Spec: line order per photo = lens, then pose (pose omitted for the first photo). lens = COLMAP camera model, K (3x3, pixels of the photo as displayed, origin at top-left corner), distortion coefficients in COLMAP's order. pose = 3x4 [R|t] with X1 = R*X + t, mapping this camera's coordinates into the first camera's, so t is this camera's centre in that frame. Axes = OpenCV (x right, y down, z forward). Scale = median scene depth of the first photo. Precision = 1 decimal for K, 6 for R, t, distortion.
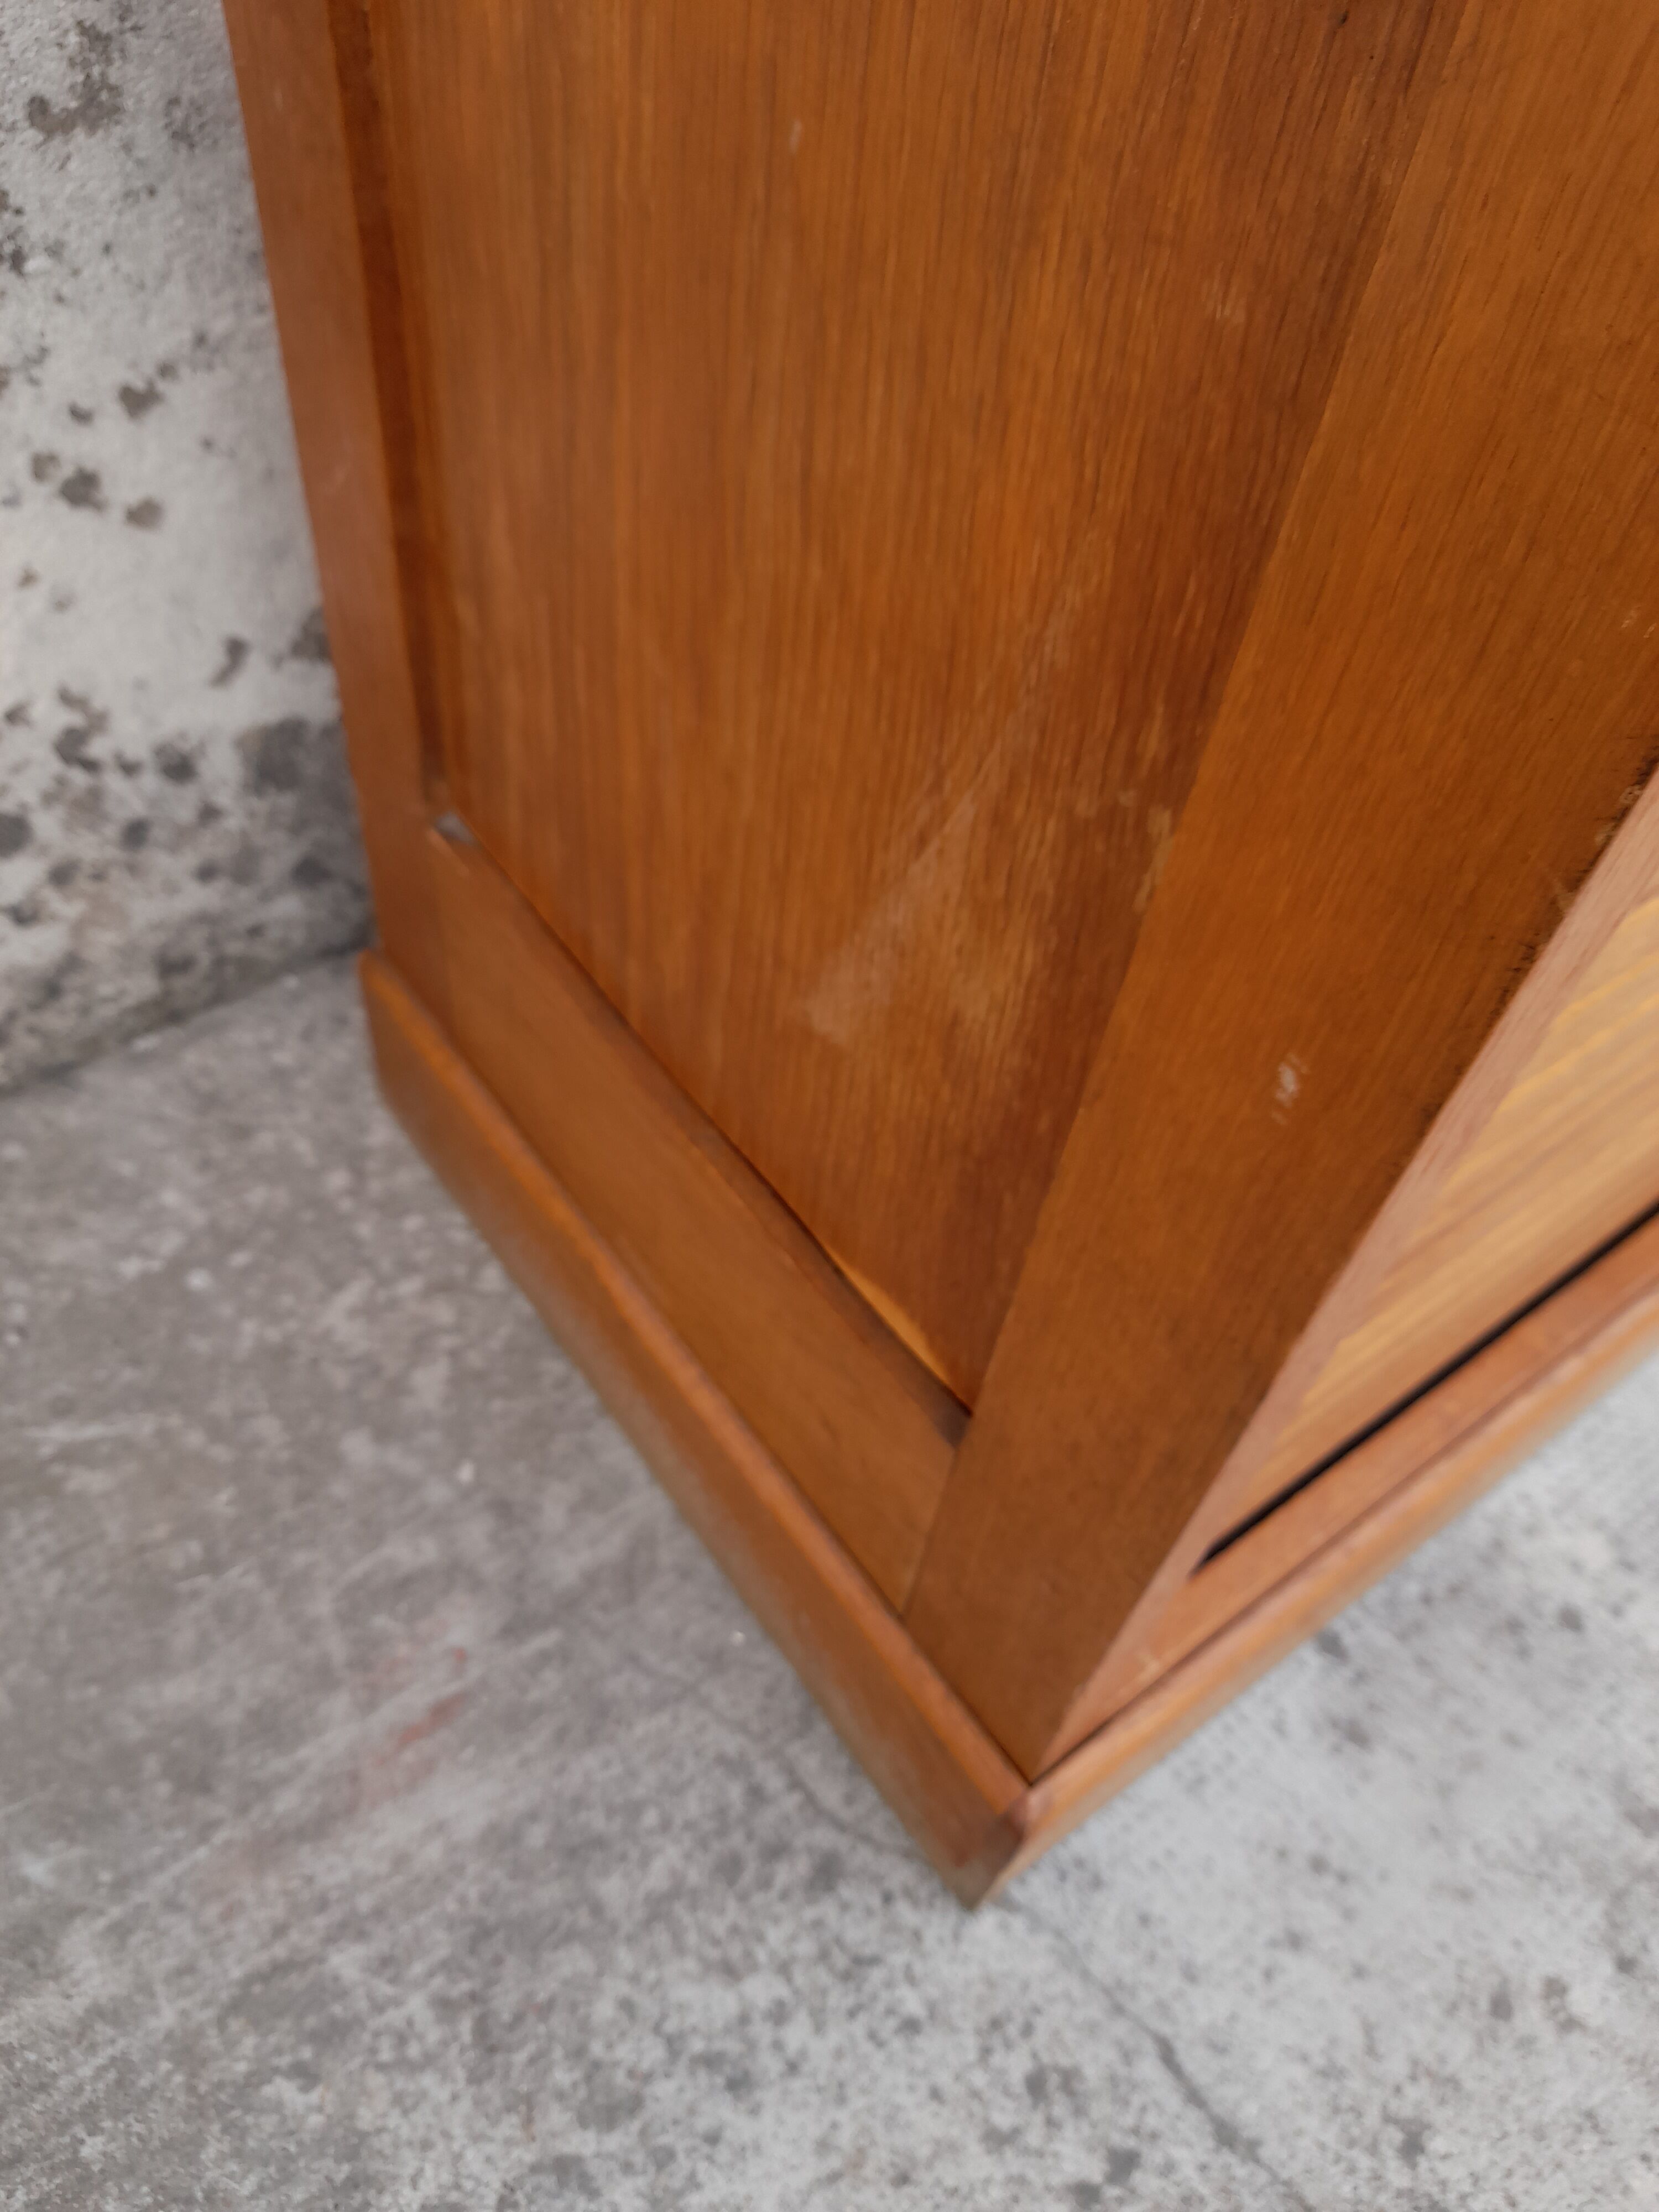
lens RADIAL K [[1631.4, 0, 806.5], [0, 1631.4, 1152.8], [0, 0, 1]] dist [0.034425, -0.030389]
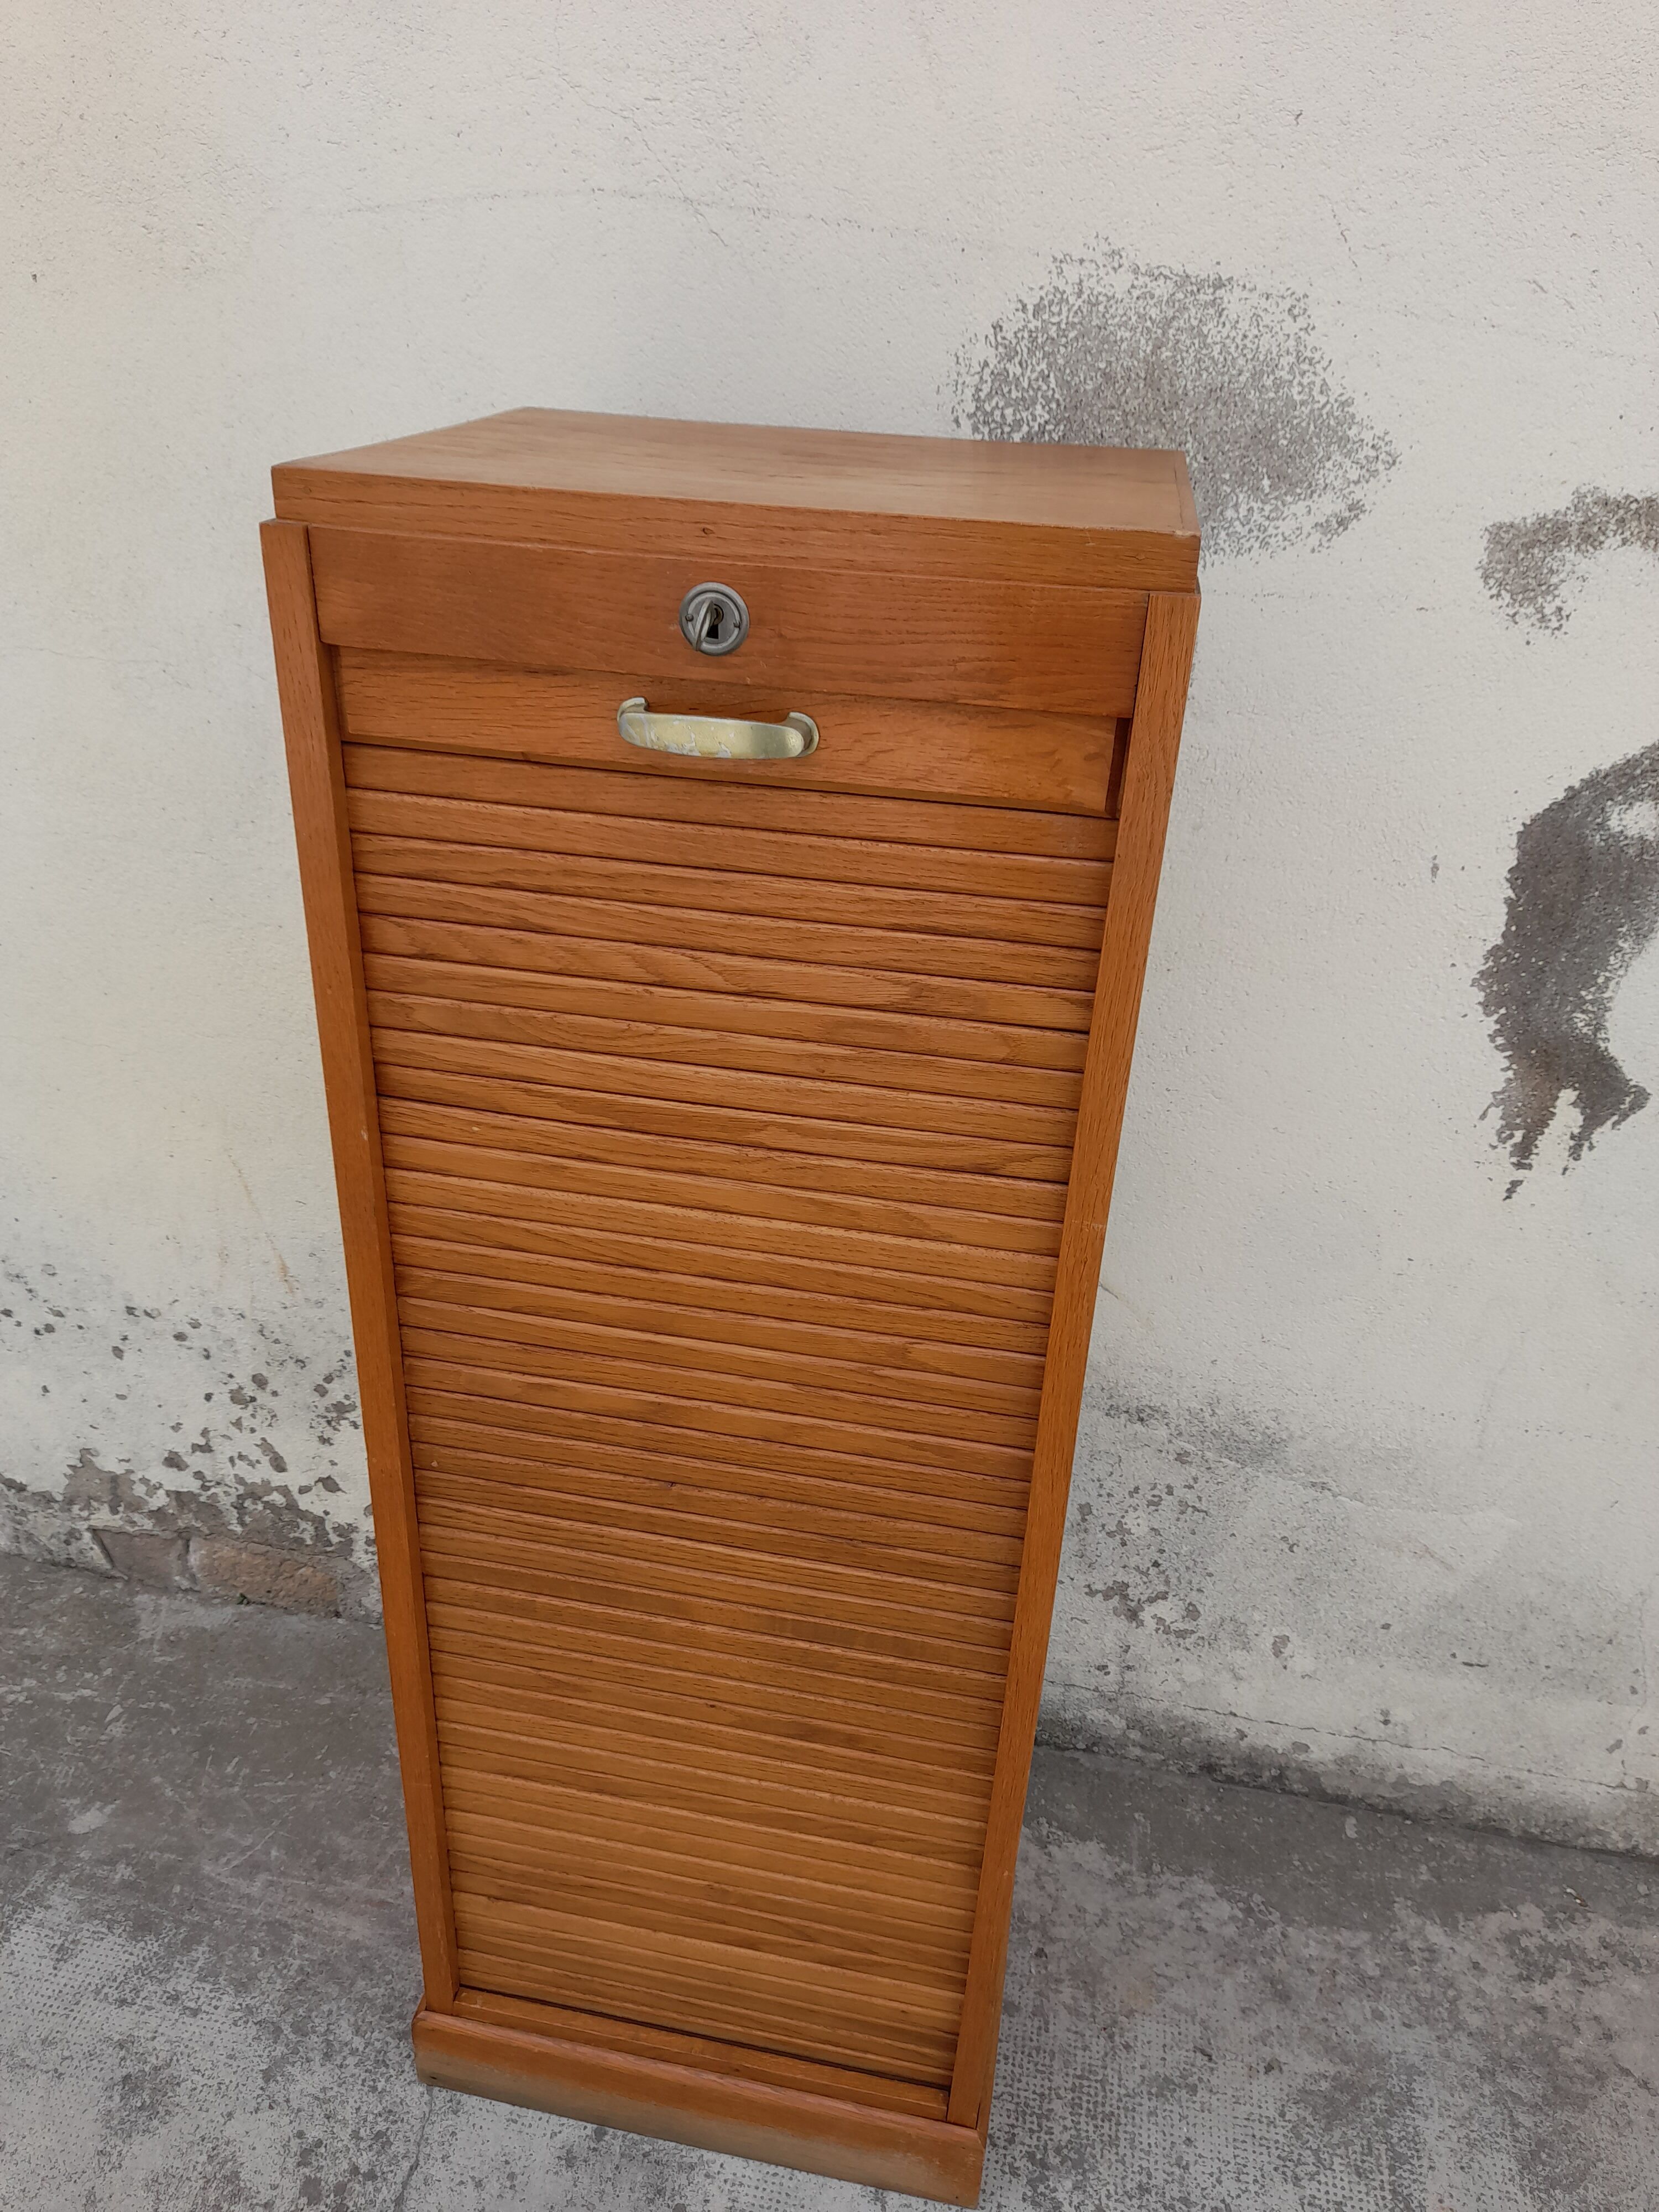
lens RADIAL K [[1631.4, 0, 829.0], [0, 1631.4, 1104.9], [0, 0, 1]] dist [0.034425, -0.030389]
pose [[0.666774, 0.289821, -0.686598, 1.906798], [-0.576967, 0.783885, -0.229421, -0.552293], [0.471723, 0.549116, 0.689891, -1.408534]]
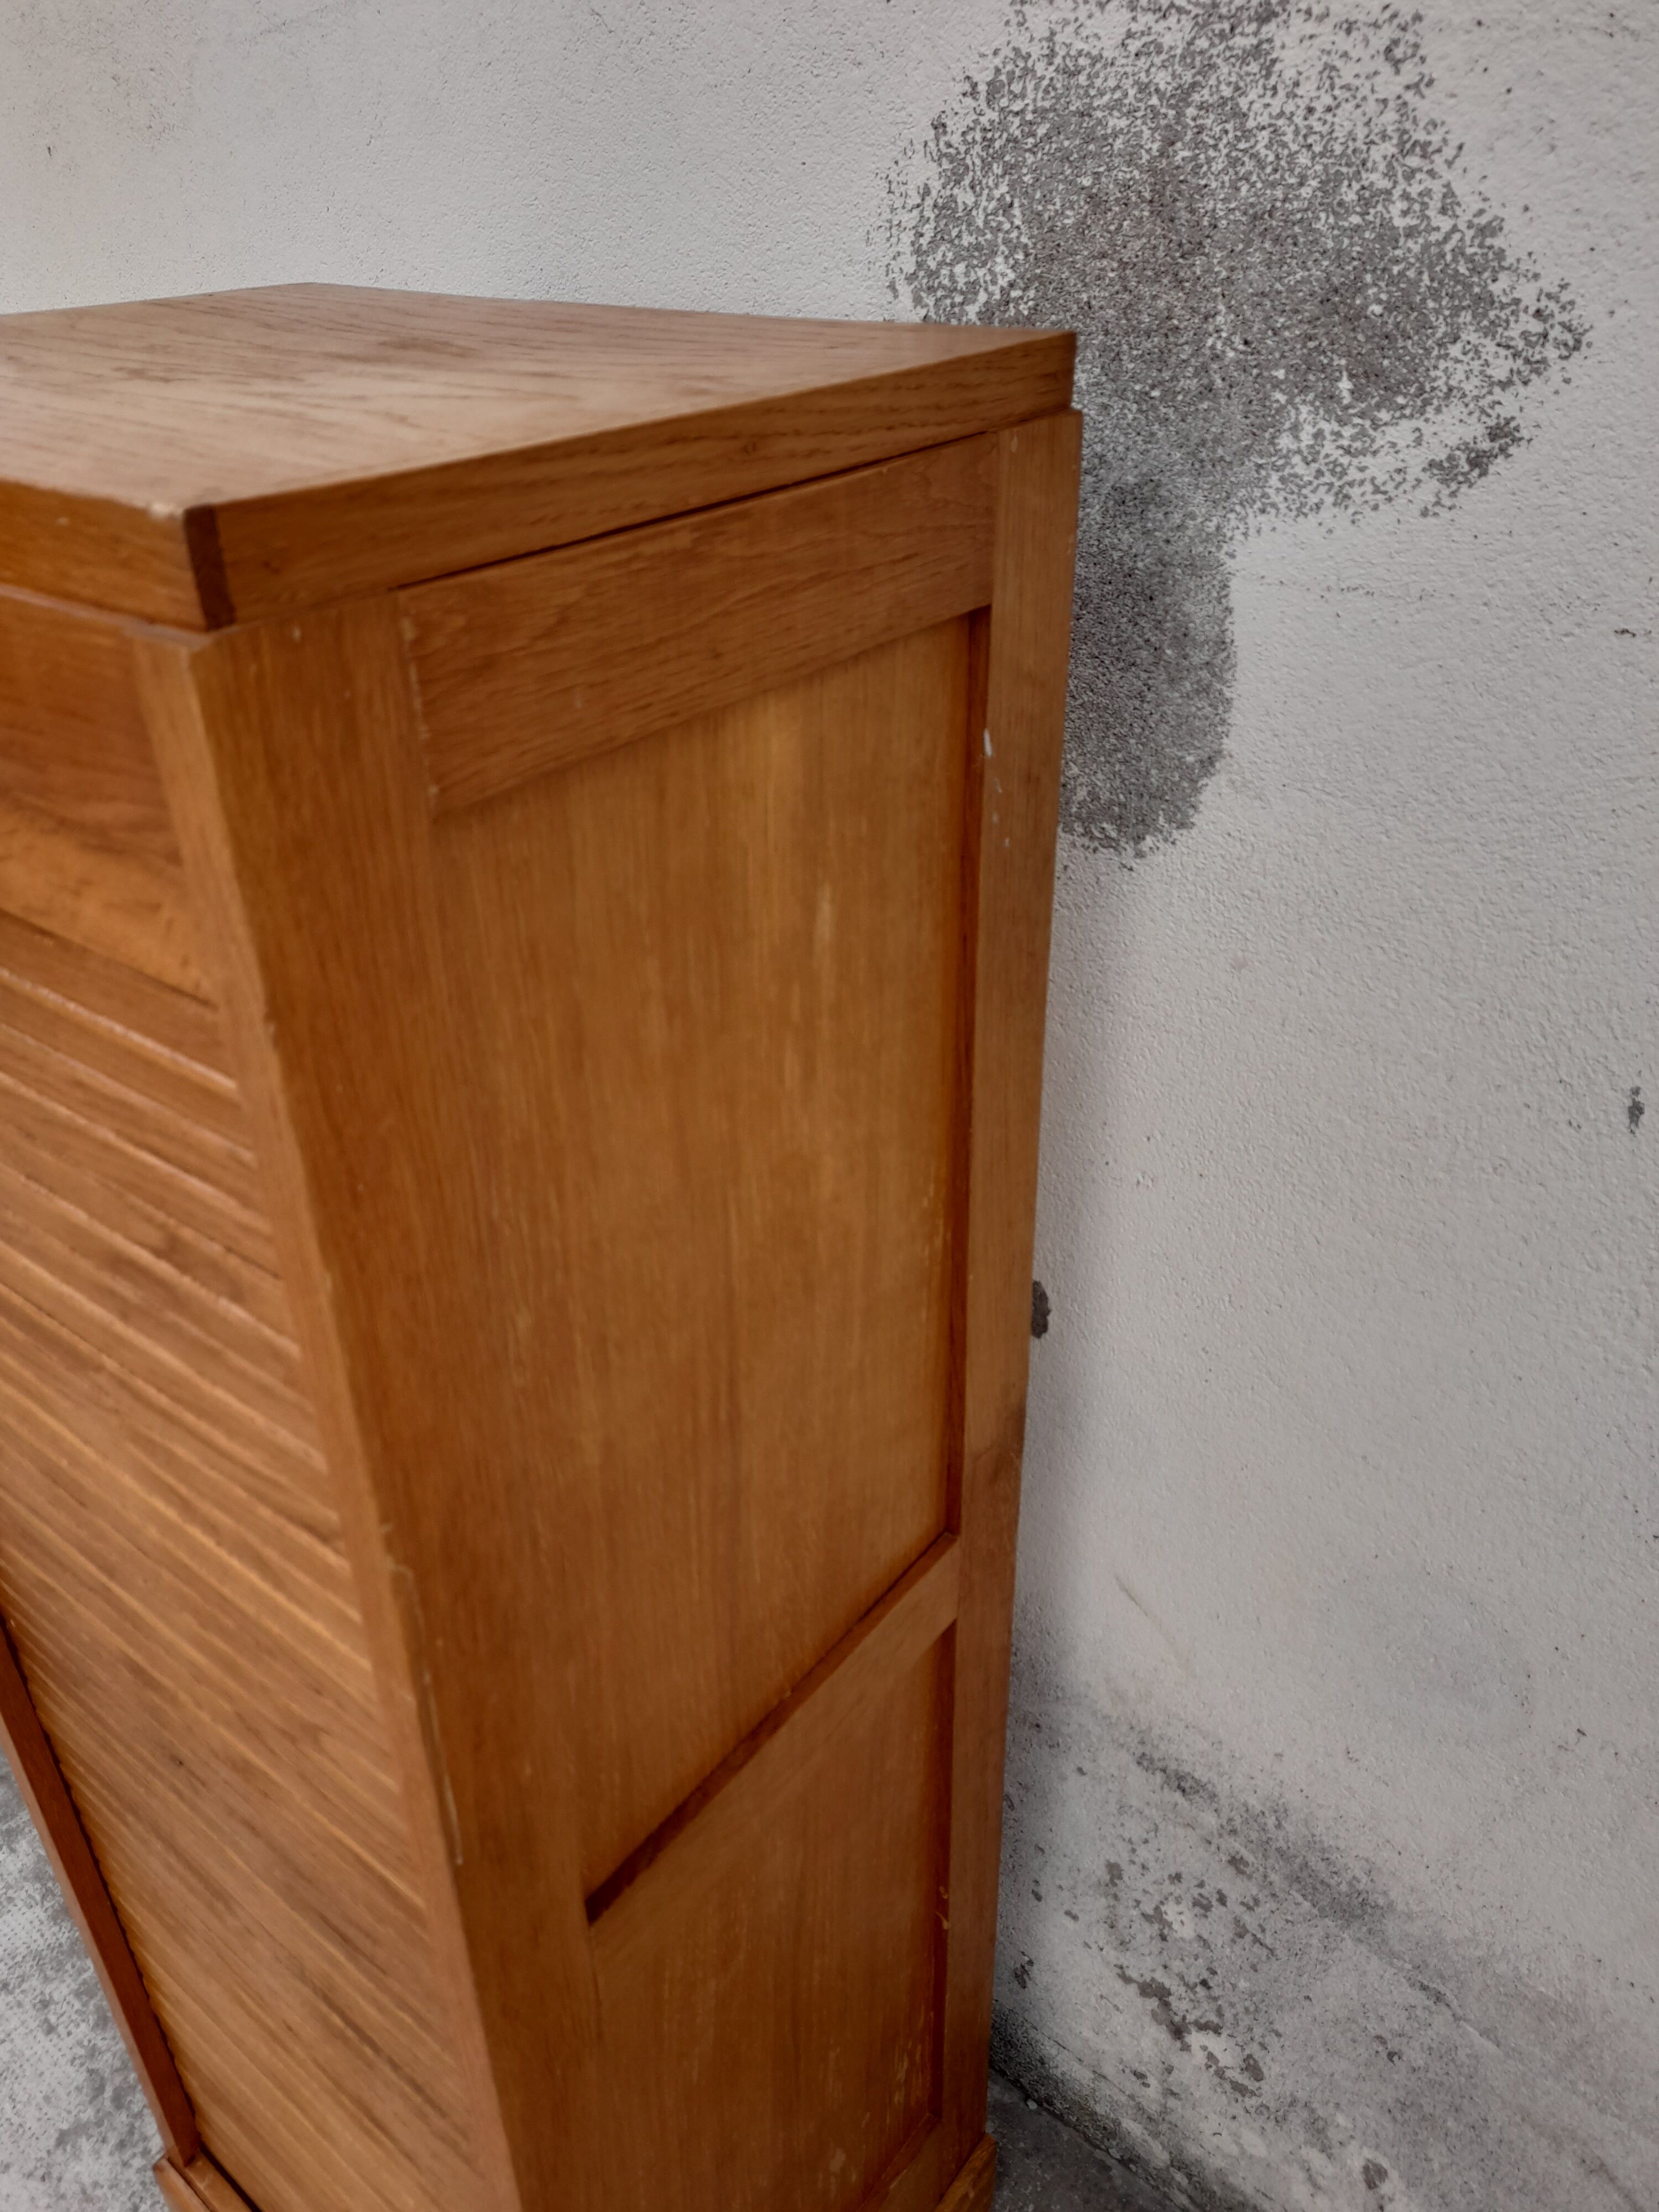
lens RADIAL K [[1631.4, 0, 830.9], [0, 1631.4, 1118.3], [0, 0, 1]] dist [0.034425, -0.030389]
pose [[0.237905, 0.416026, -0.877681, 1.746984], [-0.739204, 0.663721, 0.114239, -1.558192], [0.630062, 0.621607, 0.465431, -0.530827]]
